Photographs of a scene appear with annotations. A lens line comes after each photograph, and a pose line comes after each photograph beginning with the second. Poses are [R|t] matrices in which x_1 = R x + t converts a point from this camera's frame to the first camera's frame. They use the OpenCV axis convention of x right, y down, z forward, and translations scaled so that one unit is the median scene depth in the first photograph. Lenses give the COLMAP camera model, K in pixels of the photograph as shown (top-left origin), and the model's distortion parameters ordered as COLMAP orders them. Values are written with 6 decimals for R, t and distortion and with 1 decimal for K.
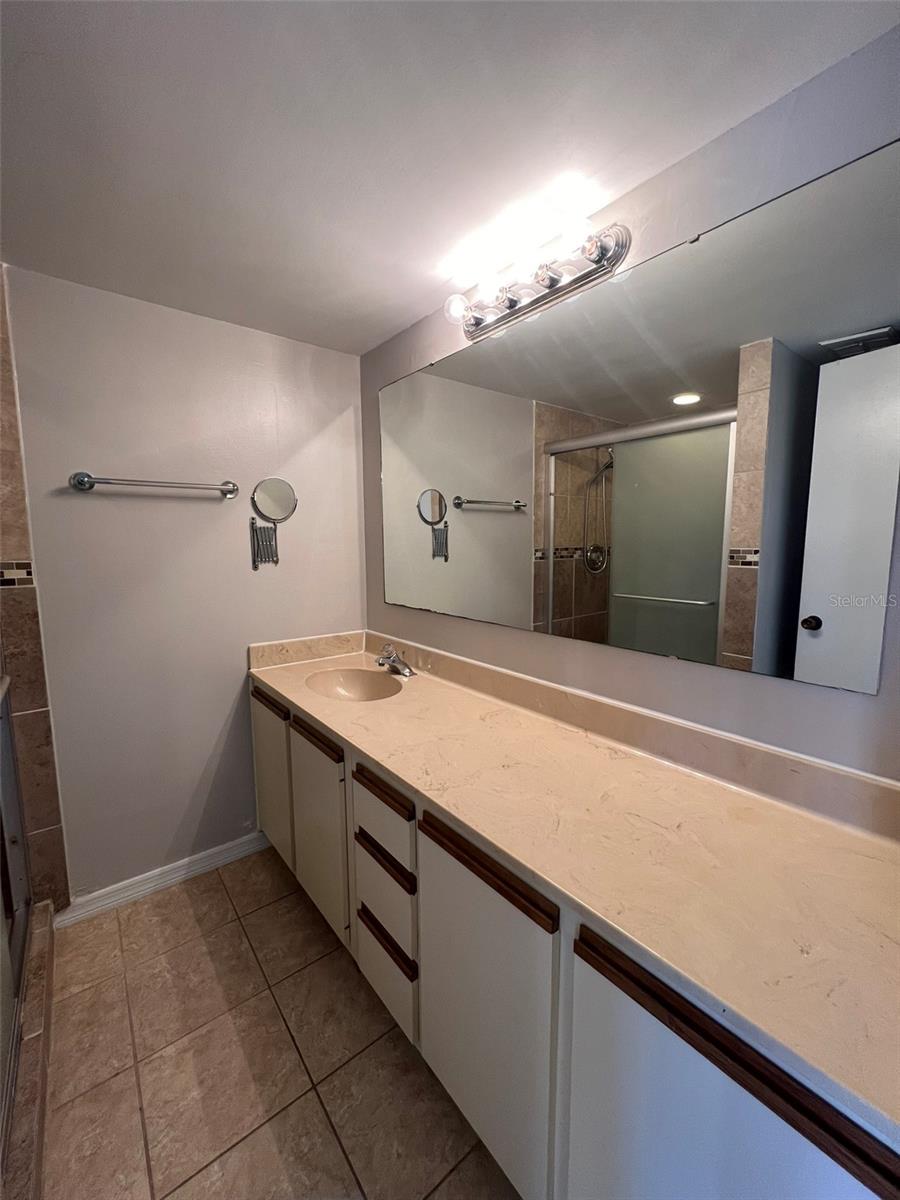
lens RADIAL K [[479.1, 0, 451.2], [0, 479.1, 598.3], [0, 0, 1]] dist [-0.000601, 0.000452]
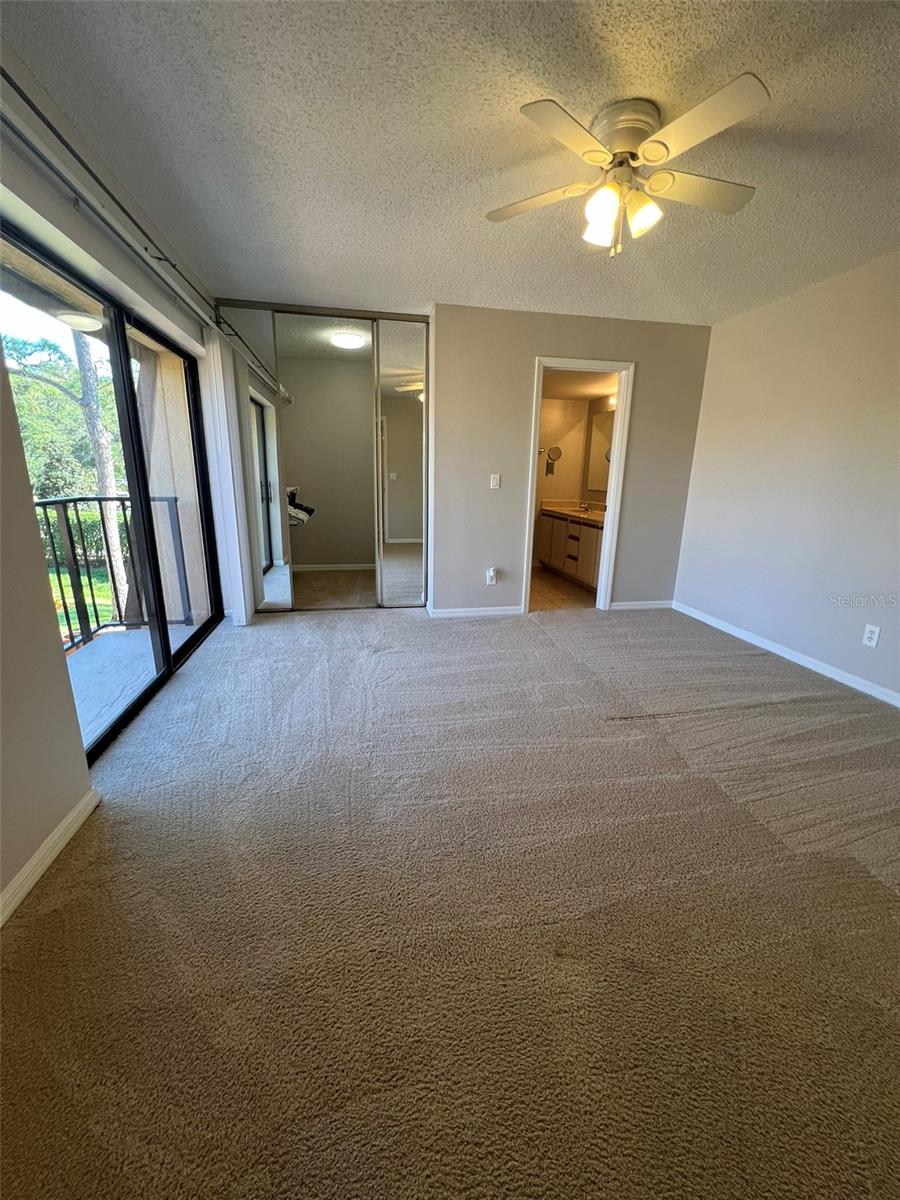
lens RADIAL K [[479.1, 0, 451.2], [0, 479.1, 598.3], [0, 0, 1]] dist [-0.000601, 0.000452]
pose [[0.883252, 0.143841, -0.446290, 0.620955], [-0.081134, 0.984312, 0.156676, 0.317902], [0.461825, -0.102175, 0.881066, -2.366384]]
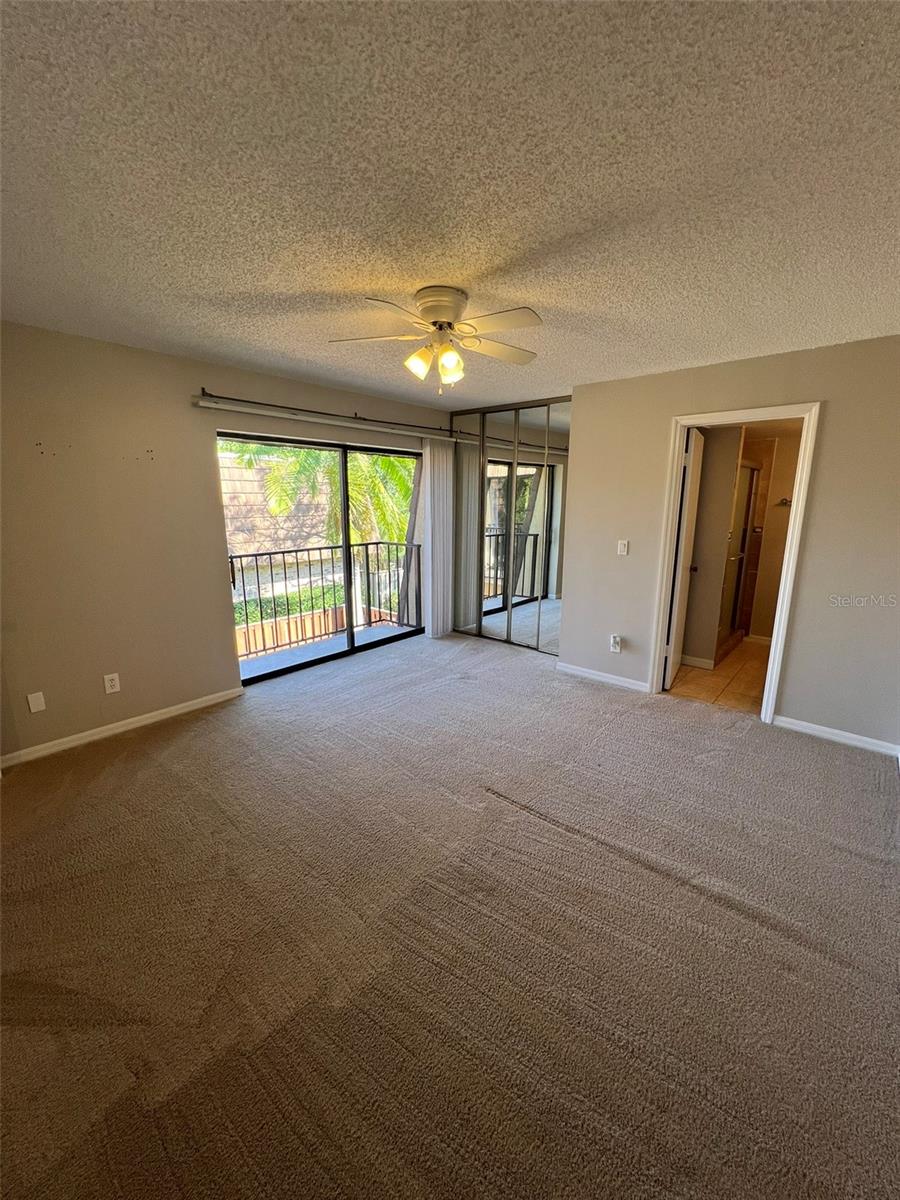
lens RADIAL K [[475.6, 0, 450.0], [0, 475.6, 600.0], [0, 0, 1]] dist [0.003275, 0.000240]
pose [[0.179075, 0.216361, -0.959750, 1.667471], [-0.120179, 0.973024, 0.196930, 0.025306], [0.976468, 0.080077, 0.200247, -1.444778]]
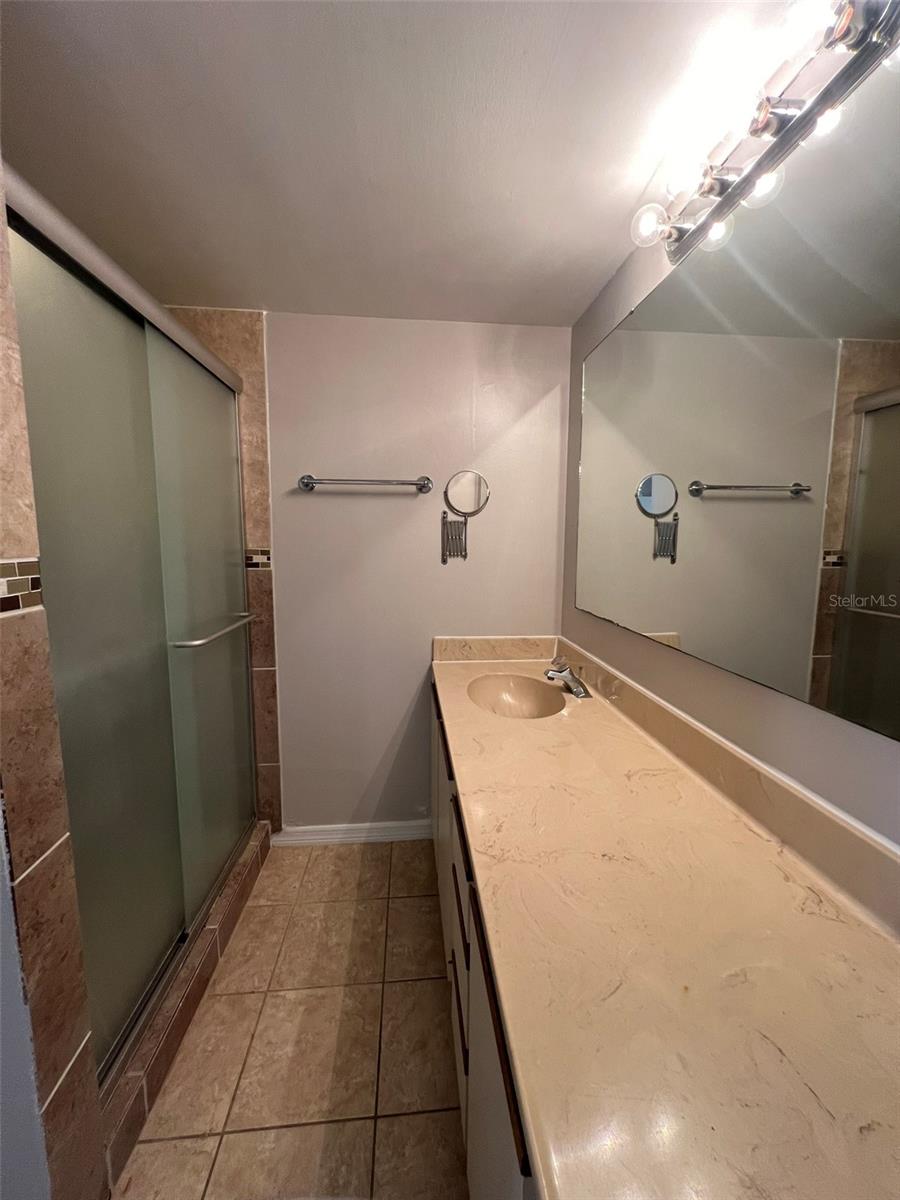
lens RADIAL K [[479.1, 0, 451.2], [0, 479.1, 598.3], [0, 0, 1]] dist [-0.000601, 0.000452]
pose [[0.836258, 0.078307, -0.542716, 0.165541], [-0.076749, 0.996723, 0.025552, -0.014284], [0.542939, 0.020285, 0.839527, 0.173480]]
